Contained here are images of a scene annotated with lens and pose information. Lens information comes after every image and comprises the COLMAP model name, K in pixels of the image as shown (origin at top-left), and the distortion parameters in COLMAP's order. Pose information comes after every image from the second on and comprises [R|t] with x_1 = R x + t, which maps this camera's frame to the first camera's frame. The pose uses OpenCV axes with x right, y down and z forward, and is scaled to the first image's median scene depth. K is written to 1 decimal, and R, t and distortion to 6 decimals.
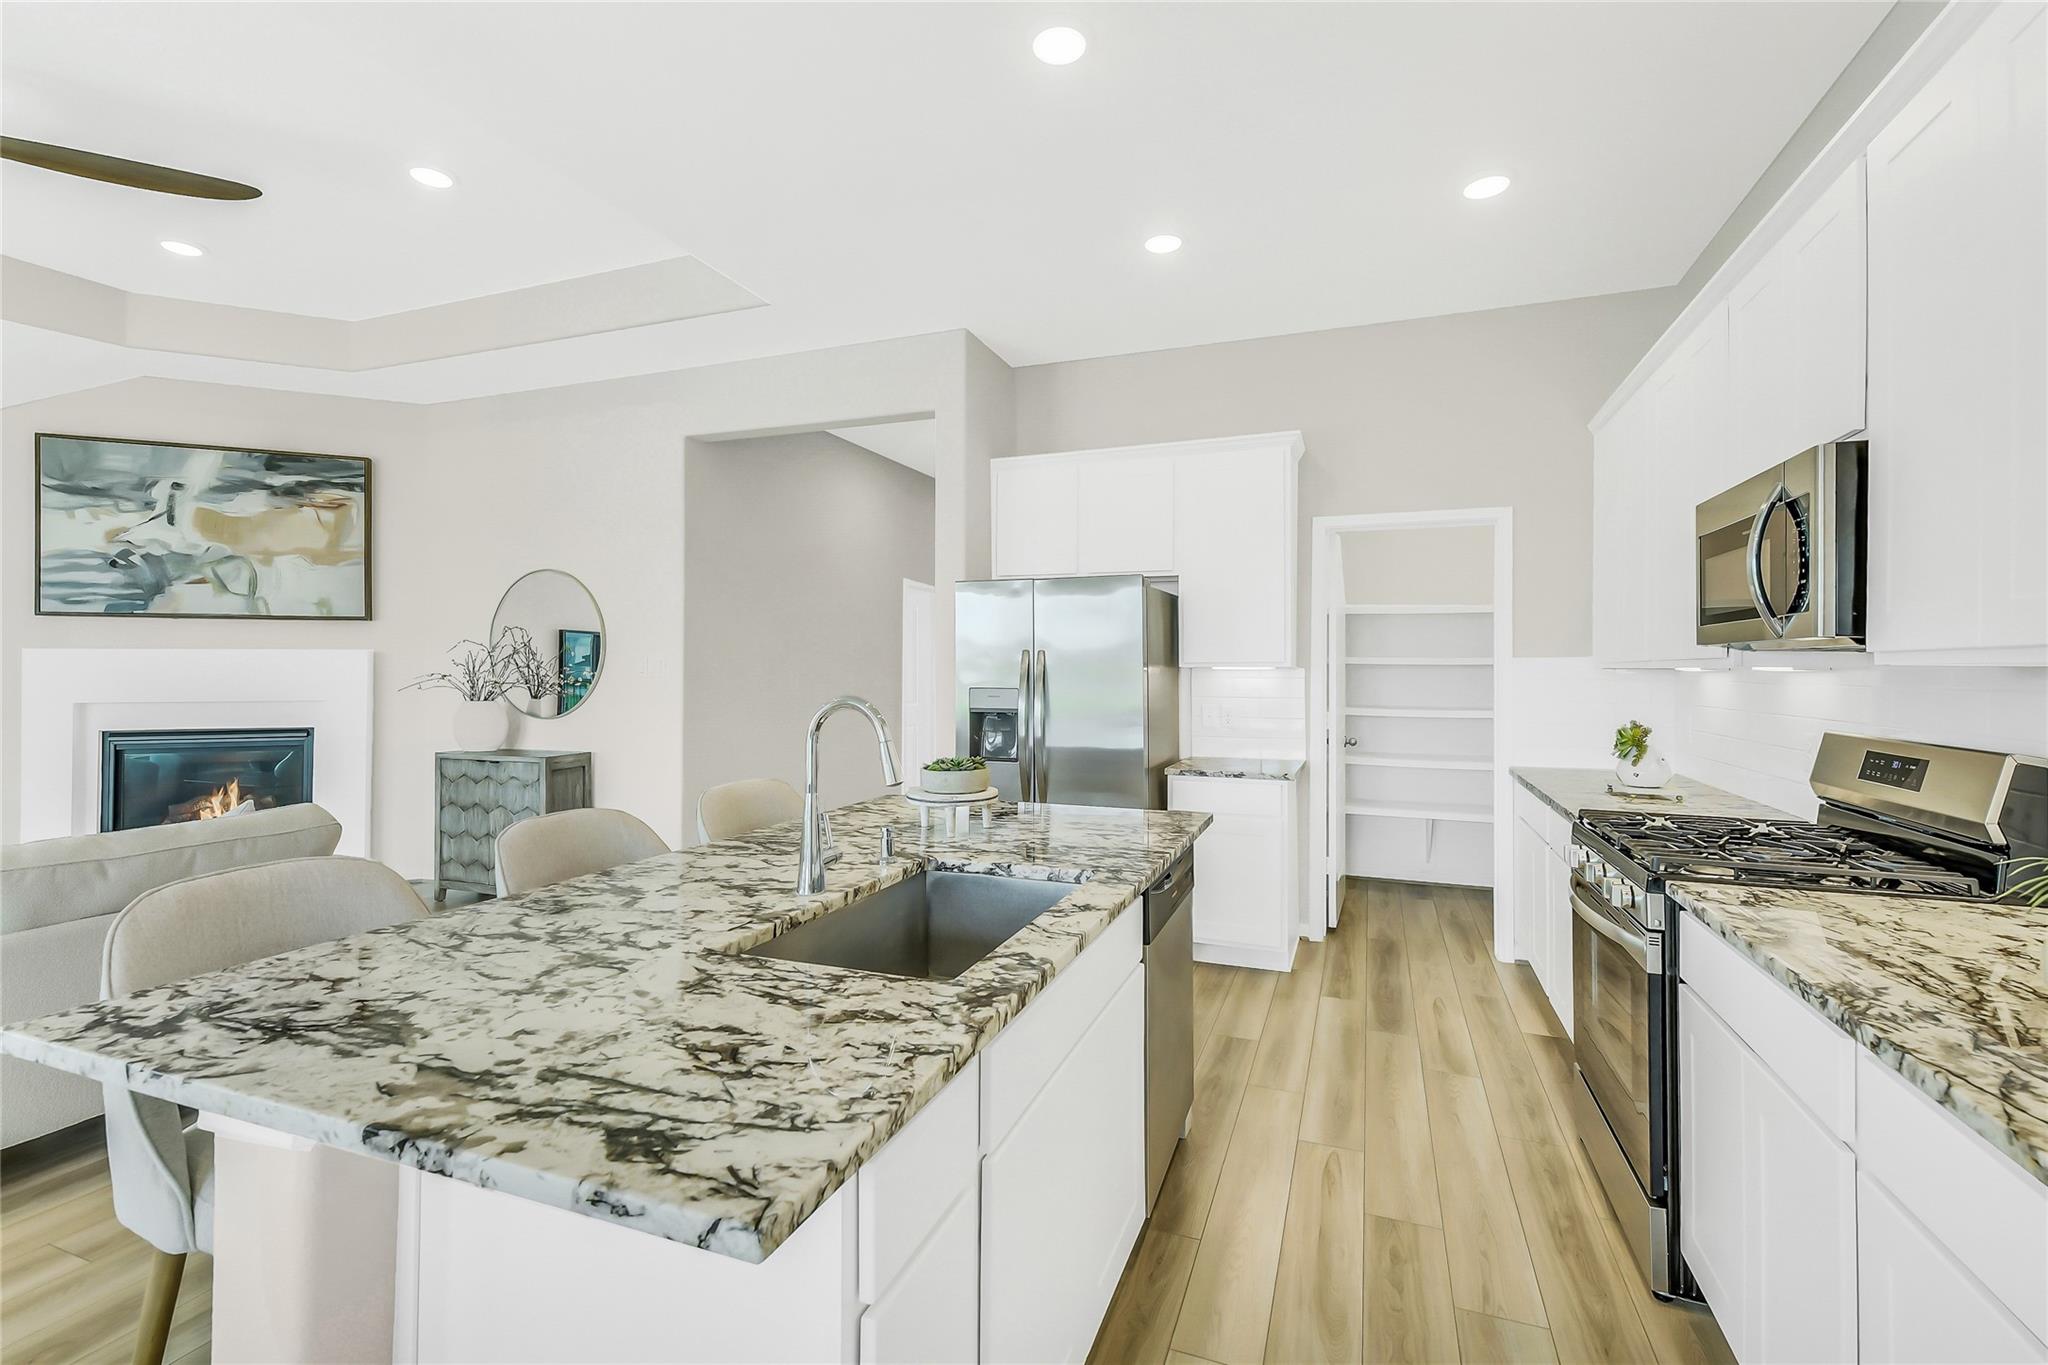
lens RADIAL K [[892.7, 0, 1029.4], [0, 892.7, 659.8], [0, 0, 1]] dist [0.013034, -0.005901]
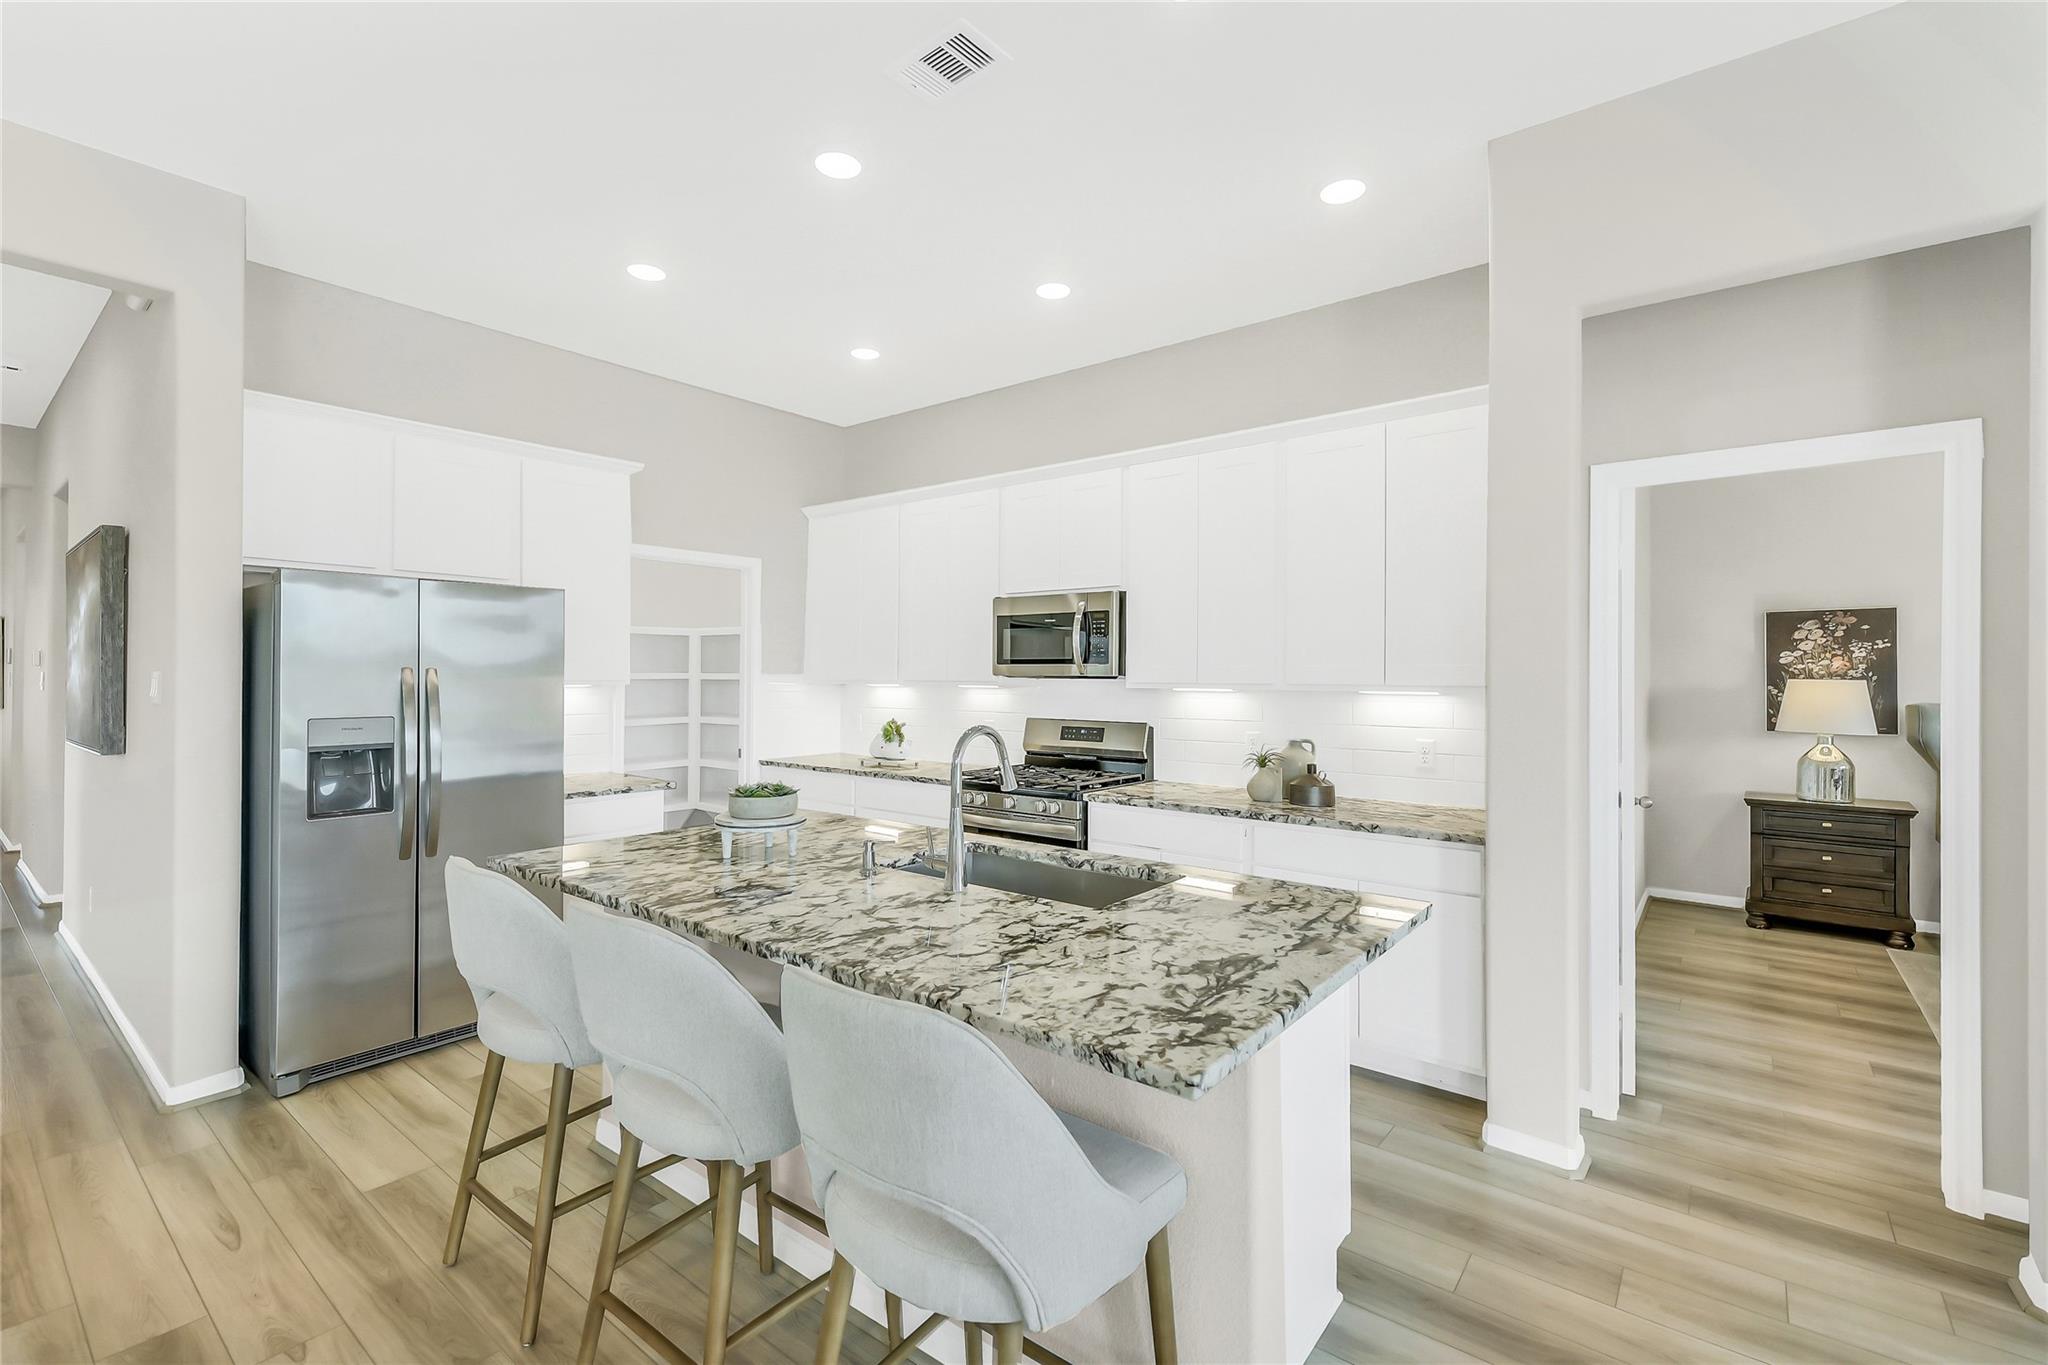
lens RADIAL K [[892.7, 0, 1014.3], [0, 892.7, 674.4], [0, 0, 1]] dist [0.013034, -0.005901]
pose [[0.314907, -0.000576, 0.949122, -0.527652], [-0.012934, 0.999904, 0.004898, -0.014443], [-0.949034, -0.013818, 0.314869, 0.210879]]
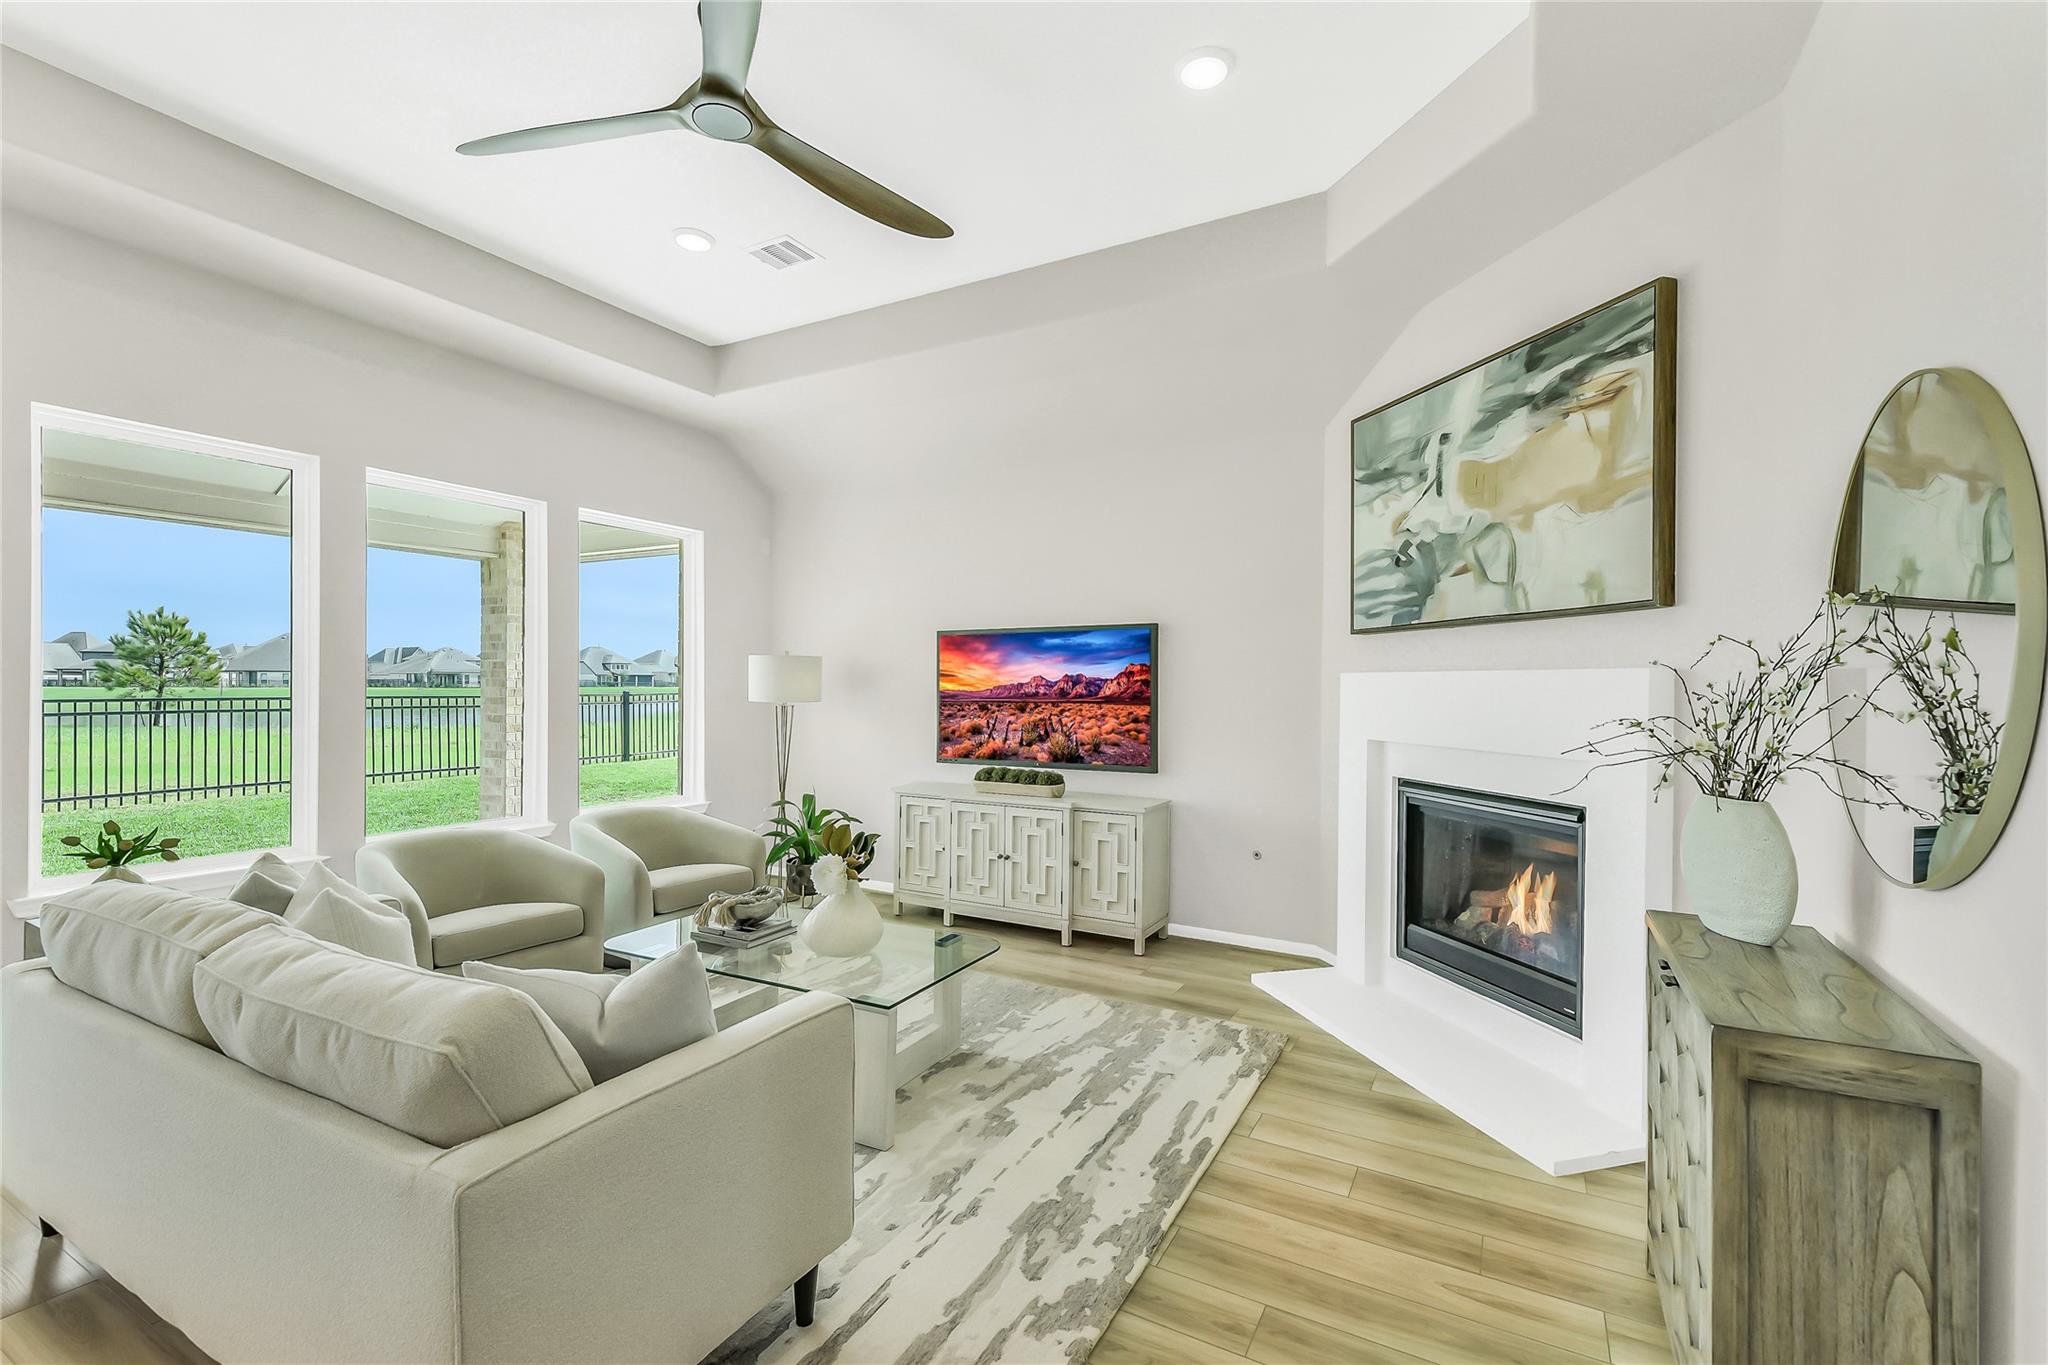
lens RADIAL K [[892.7, 0, 1019.0], [0, 892.7, 687.1], [0, 0, 1]] dist [0.013034, -0.005901]
pose [[-0.138646, -0.000405, -0.990342, -0.240611], [0.004679, 0.999988, -0.001064, -0.000446], [0.990331, -0.004781, -0.138642, 0.874028]]
